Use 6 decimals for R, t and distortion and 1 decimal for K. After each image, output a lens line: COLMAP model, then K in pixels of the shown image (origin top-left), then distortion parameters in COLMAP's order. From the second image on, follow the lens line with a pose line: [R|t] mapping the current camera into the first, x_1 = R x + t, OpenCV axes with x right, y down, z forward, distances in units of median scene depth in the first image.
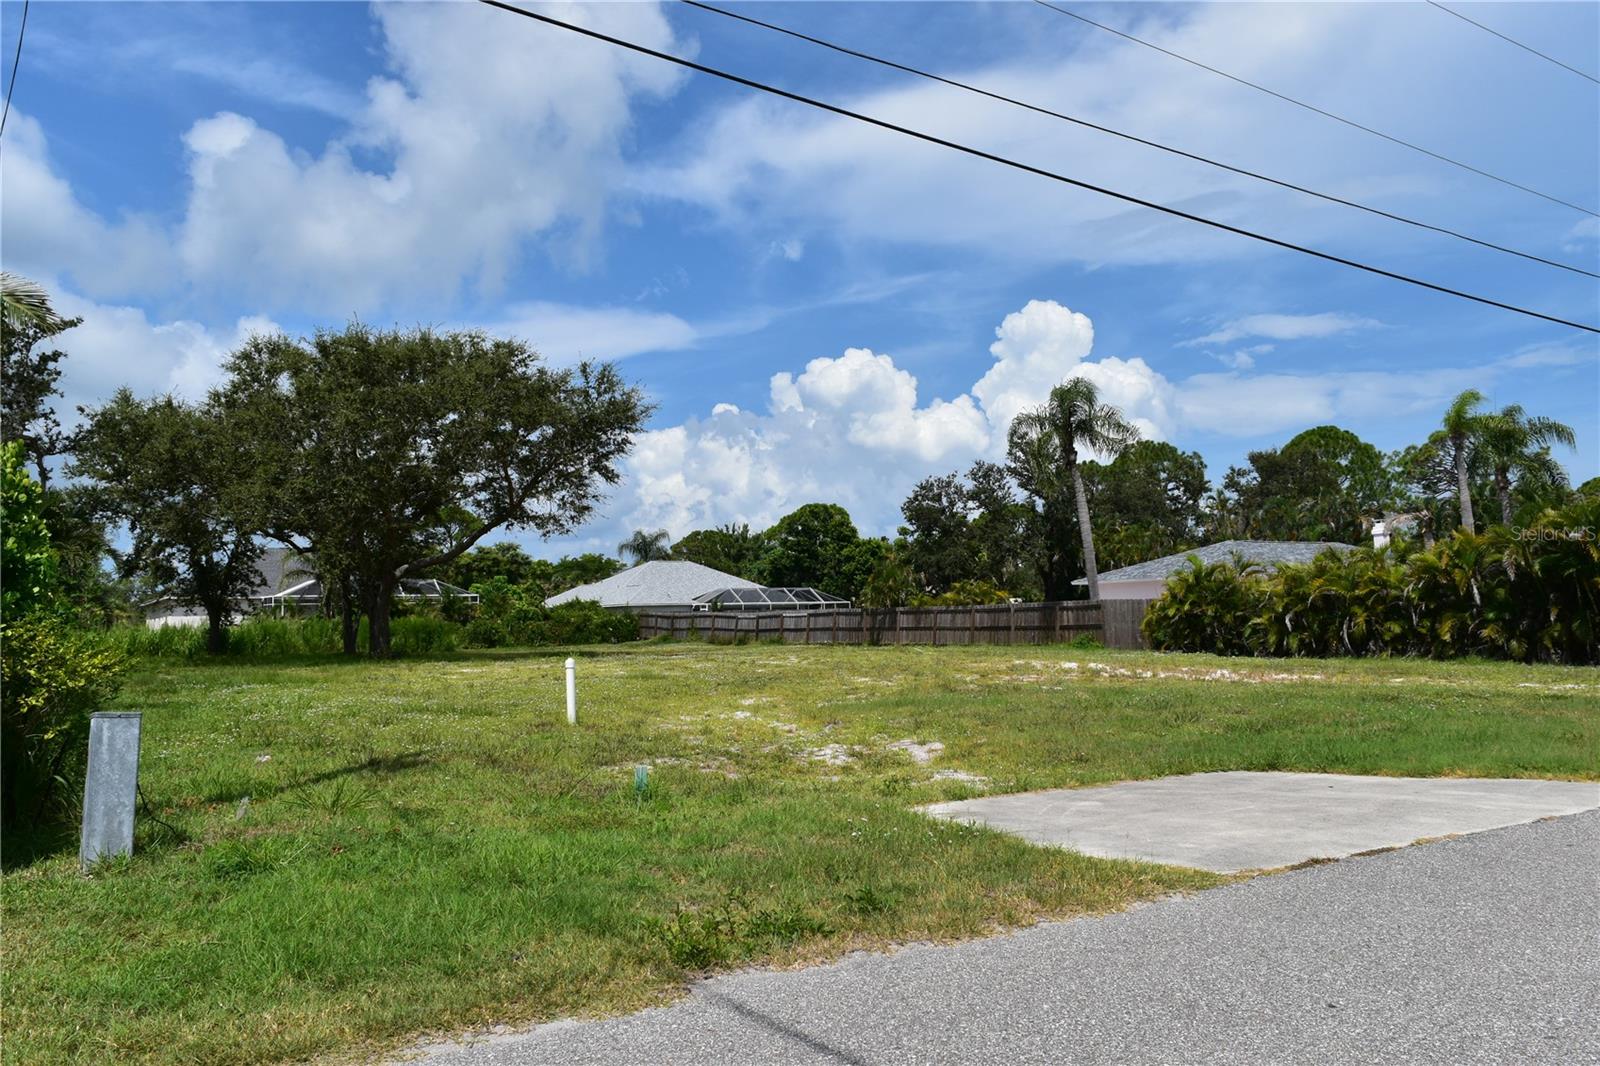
lens RADIAL K [[1278.6, 0, 796.9], [0, 1278.6, 534.9], [0, 0, 1]] dist [0.004771, 0.013023]
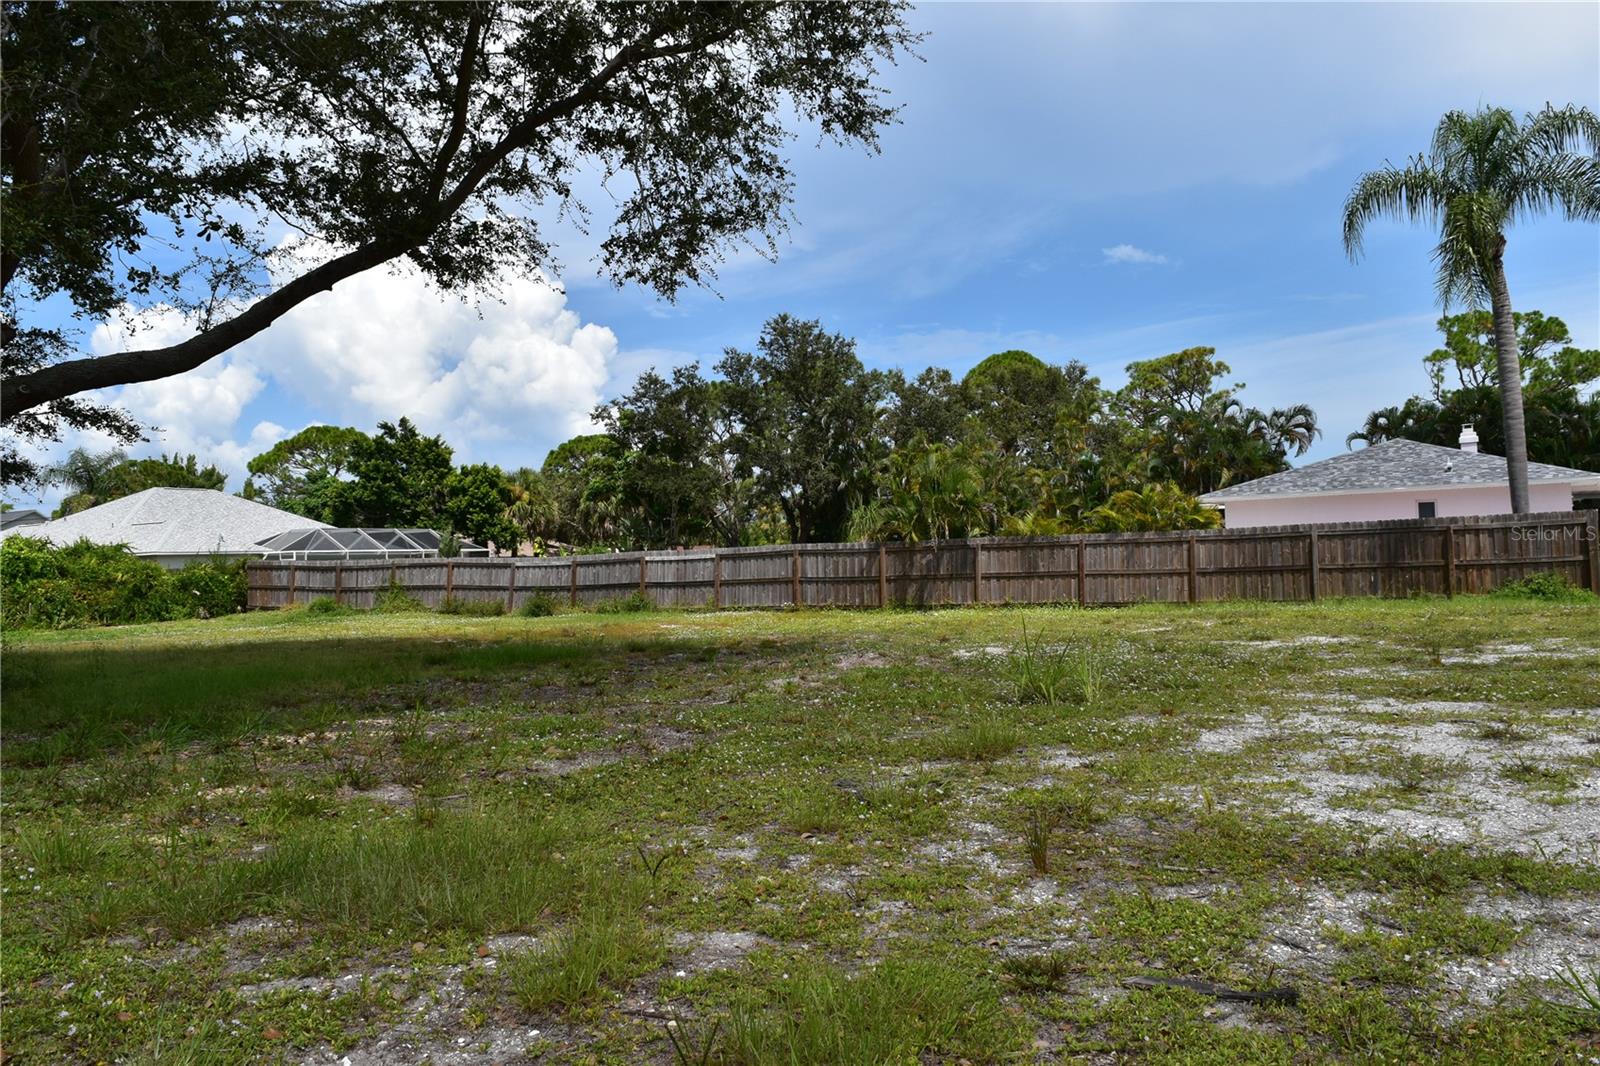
lens RADIAL K [[1278.6, 0, 804.5], [0, 1278.6, 527.5], [0, 0, 1]] dist [0.004771, 0.013023]
pose [[0.886733, 0.005092, 0.462255, -0.186290], [-0.016729, 0.999638, 0.021079, 0.032851], [-0.461980, -0.026425, 0.886497, 0.432599]]
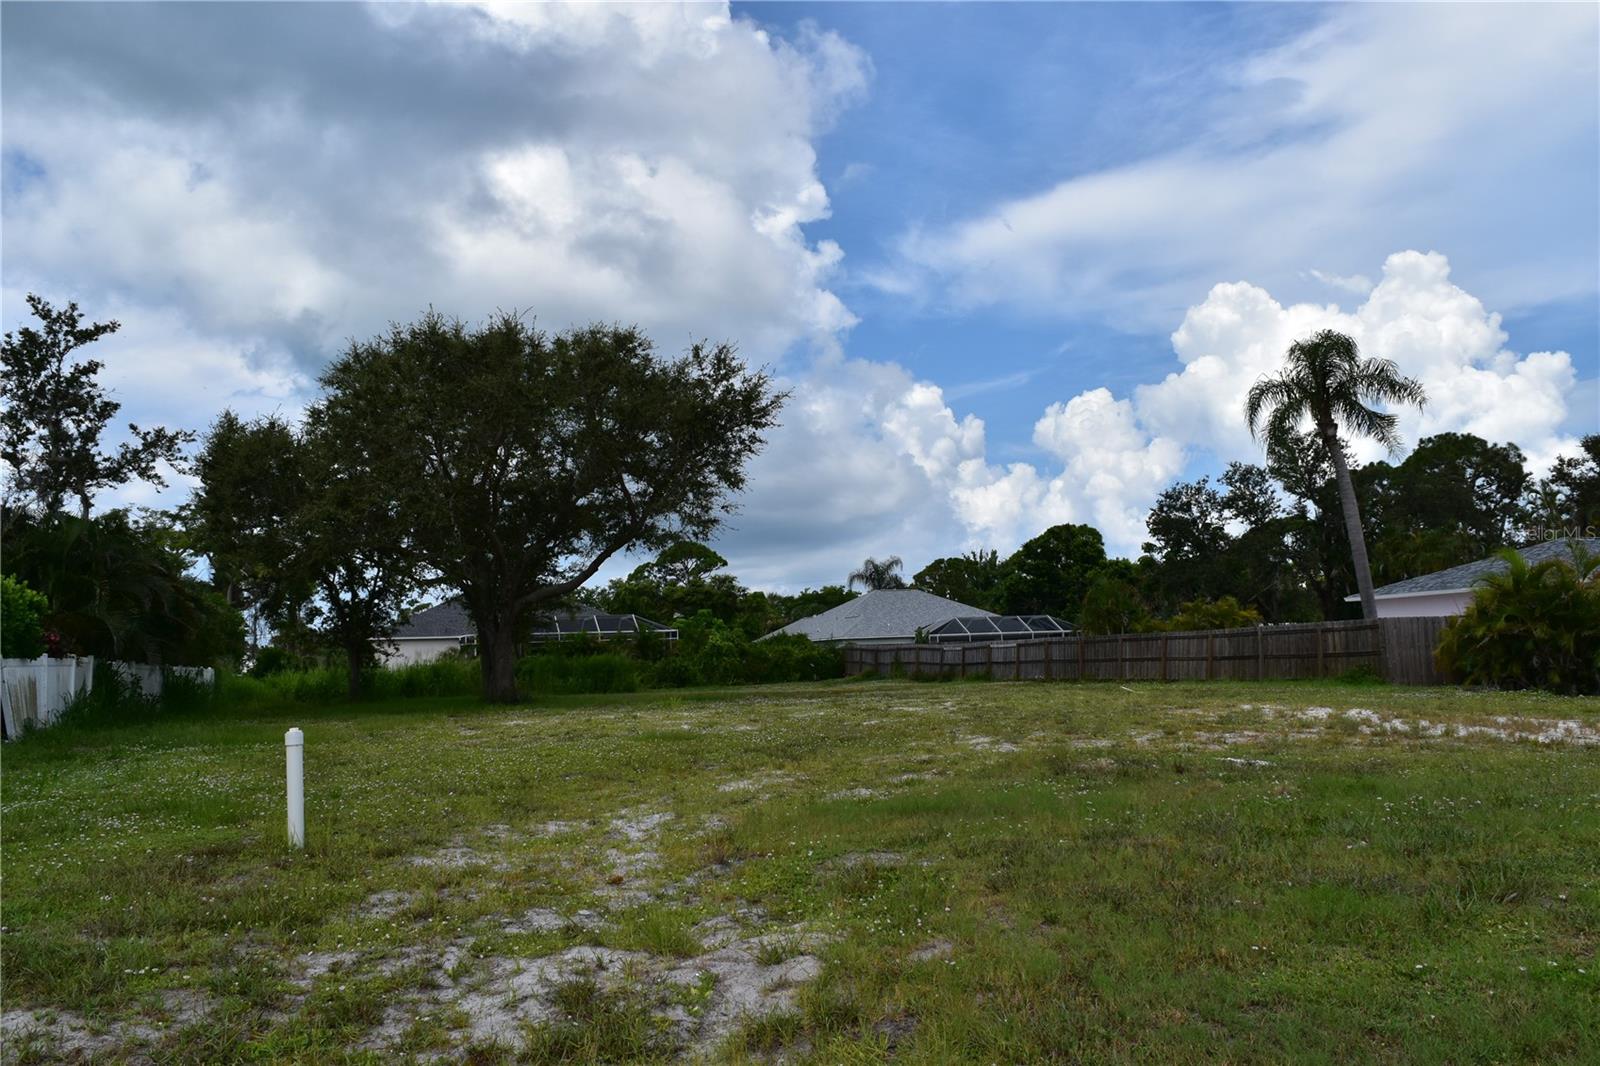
lens RADIAL K [[1278.6, 0, 800.3], [0, 1278.6, 531.0], [0, 0, 1]] dist [0.004771, 0.013023]
pose [[0.978061, -0.036016, -0.205183, 0.039047], [0.030131, 0.999042, -0.031736, 0.008209], [0.206129, 0.024858, 0.978209, 0.122044]]
